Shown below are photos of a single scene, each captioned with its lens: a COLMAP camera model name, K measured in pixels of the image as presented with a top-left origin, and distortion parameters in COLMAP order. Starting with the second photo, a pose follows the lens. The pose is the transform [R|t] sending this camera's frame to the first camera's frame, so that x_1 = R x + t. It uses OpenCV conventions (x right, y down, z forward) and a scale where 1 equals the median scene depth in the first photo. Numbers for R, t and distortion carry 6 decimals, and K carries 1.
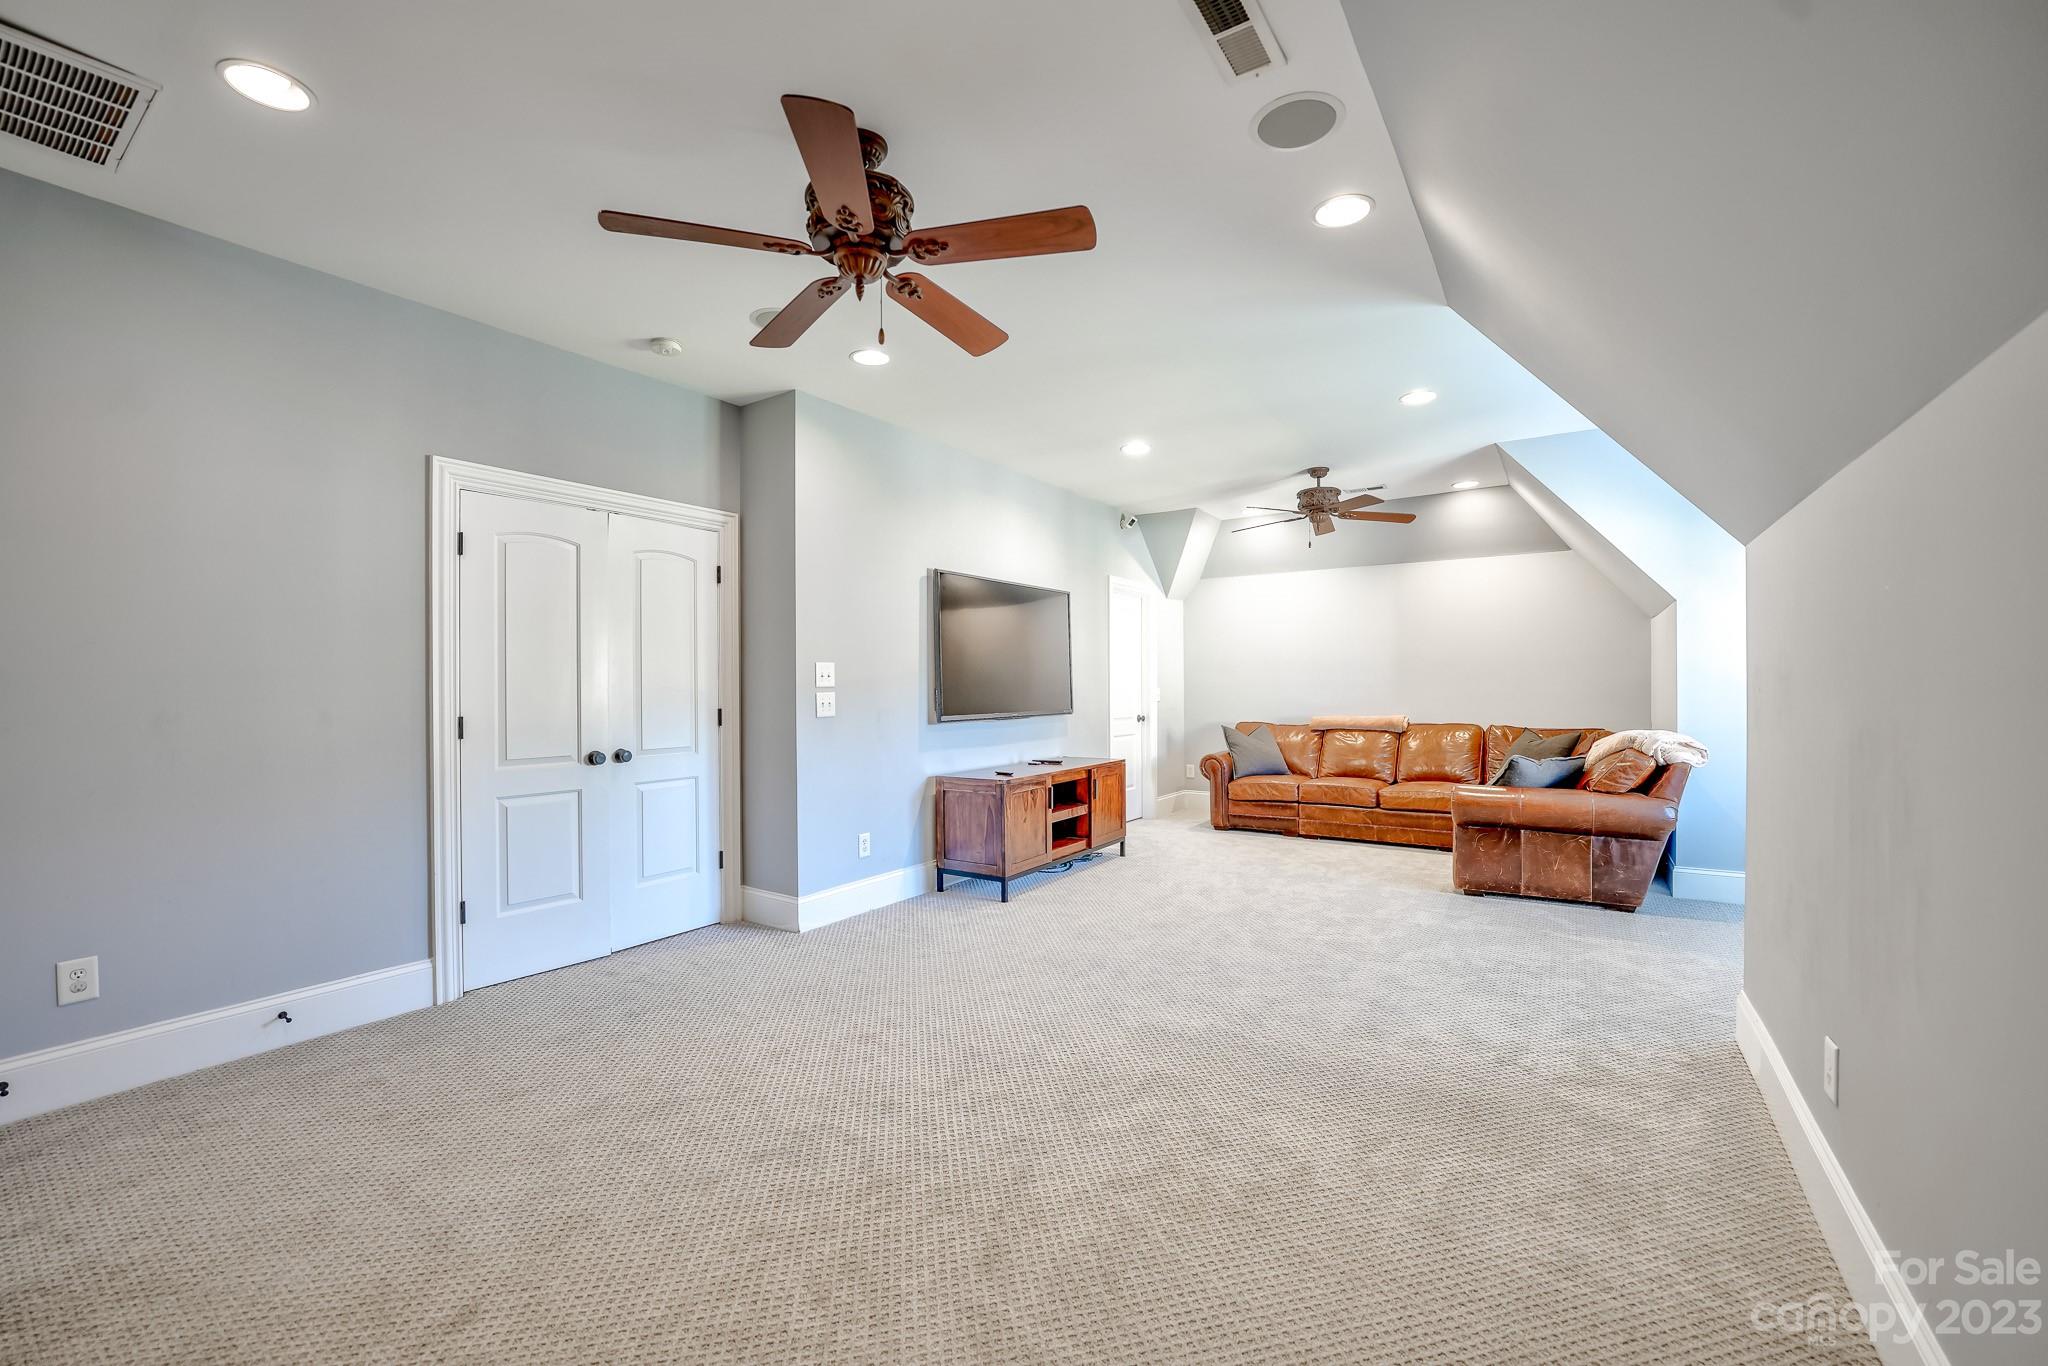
lens RADIAL K [[822.4, 0, 1020.3], [0, 822.4, 685.8], [0, 0, 1]] dist [-0.025561, -0.000377]
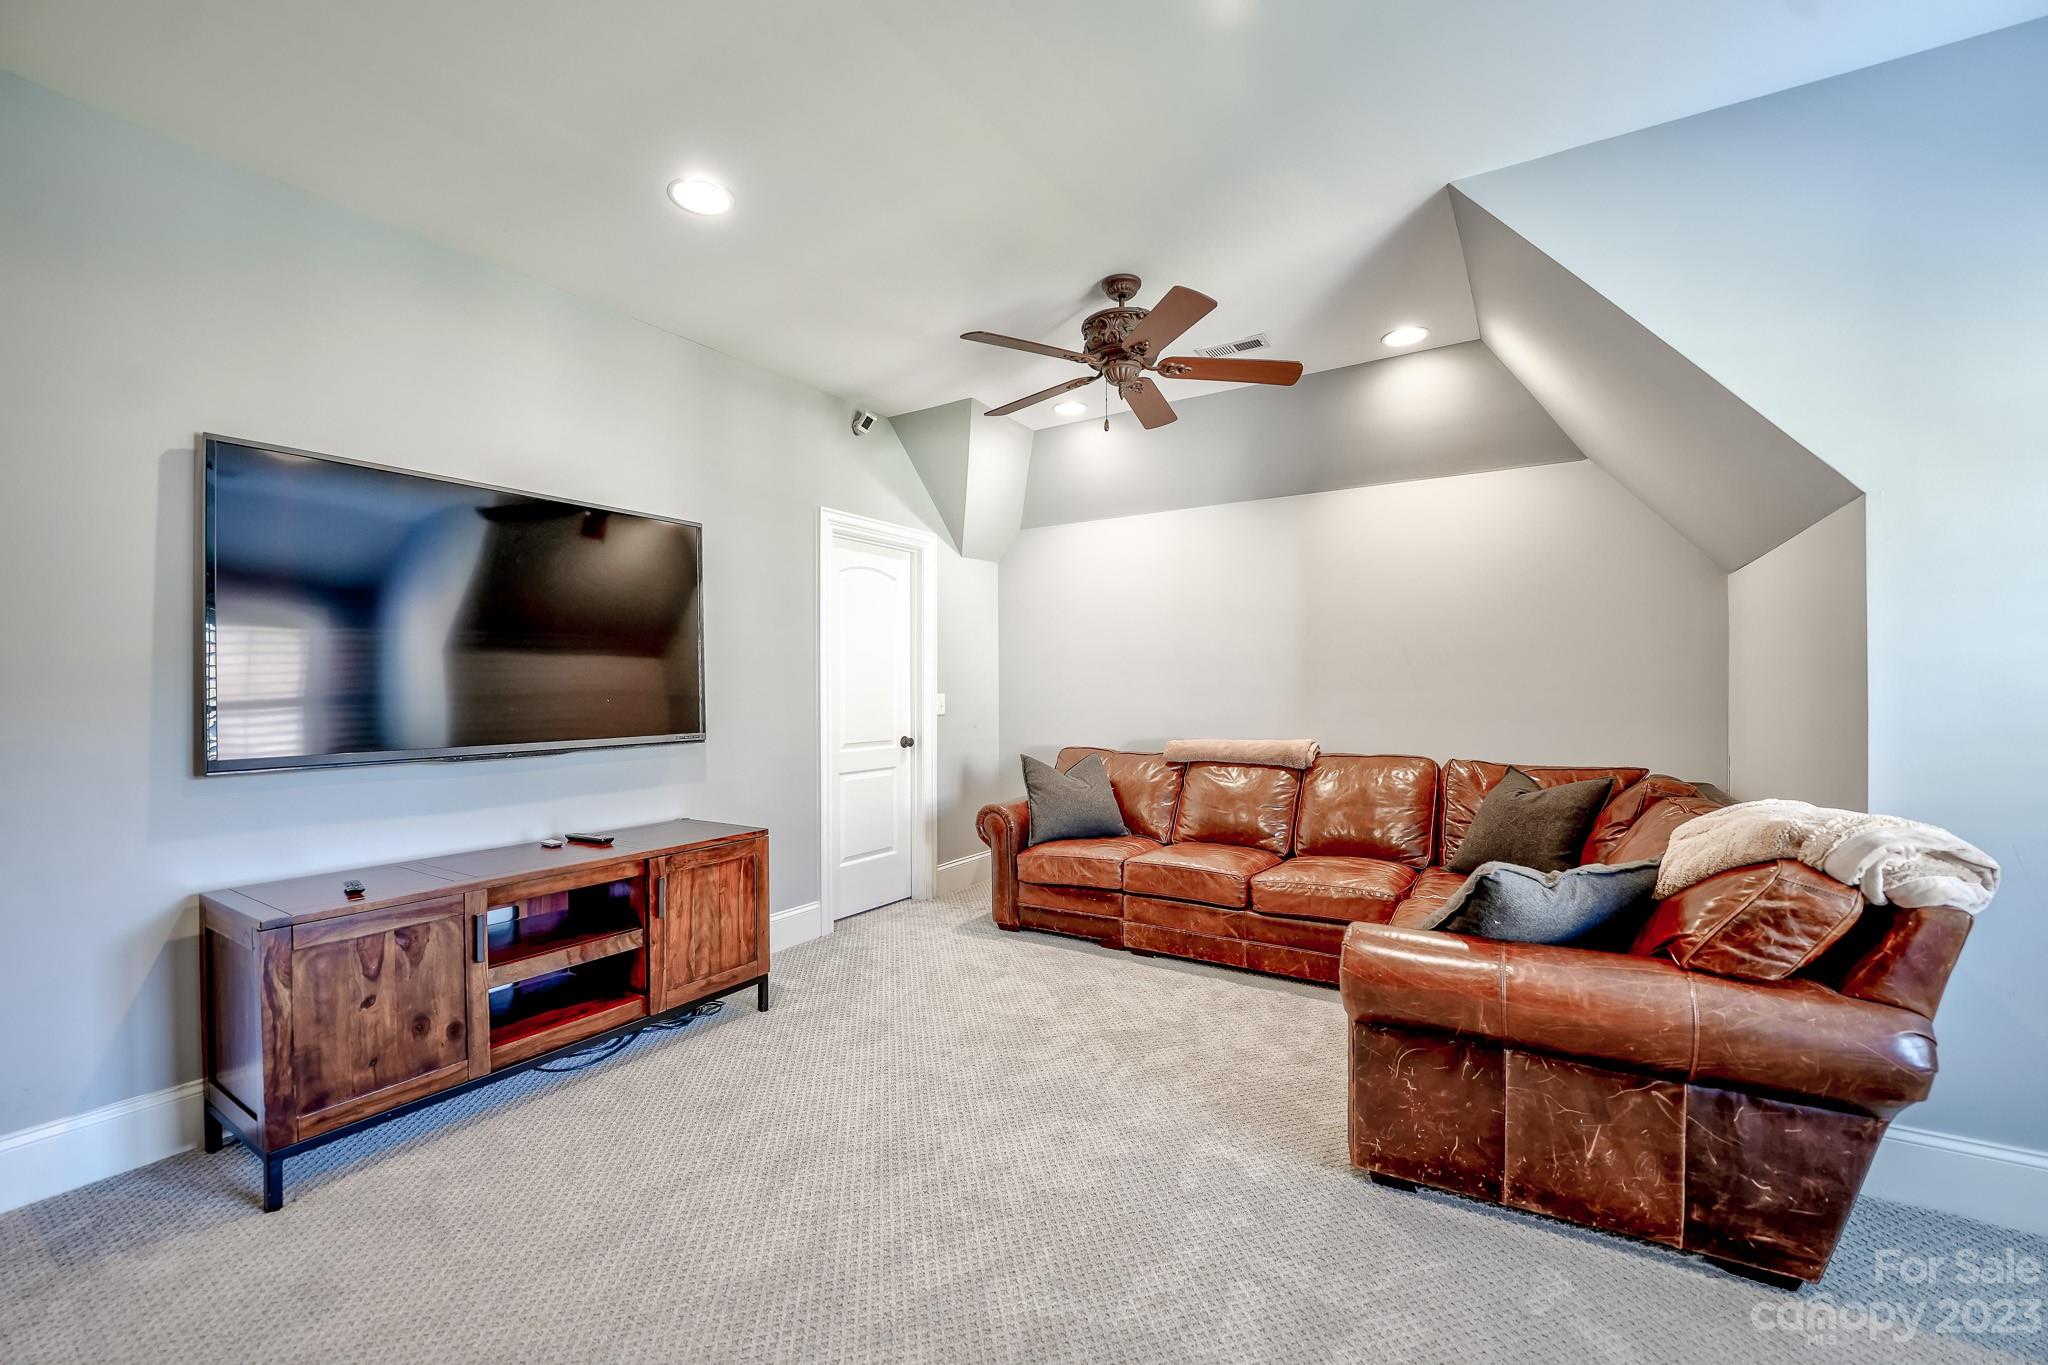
lens RADIAL K [[822.4, 0, 1025.0], [0, 822.4, 687.6], [0, 0, 1]] dist [-0.025561, -0.000377]
pose [[0.999679, 0.000364, 0.025337, 0.283802], [-0.000336, 0.999999, -0.001115, -0.002126], [-0.025337, 0.001106, 0.999678, 0.466662]]
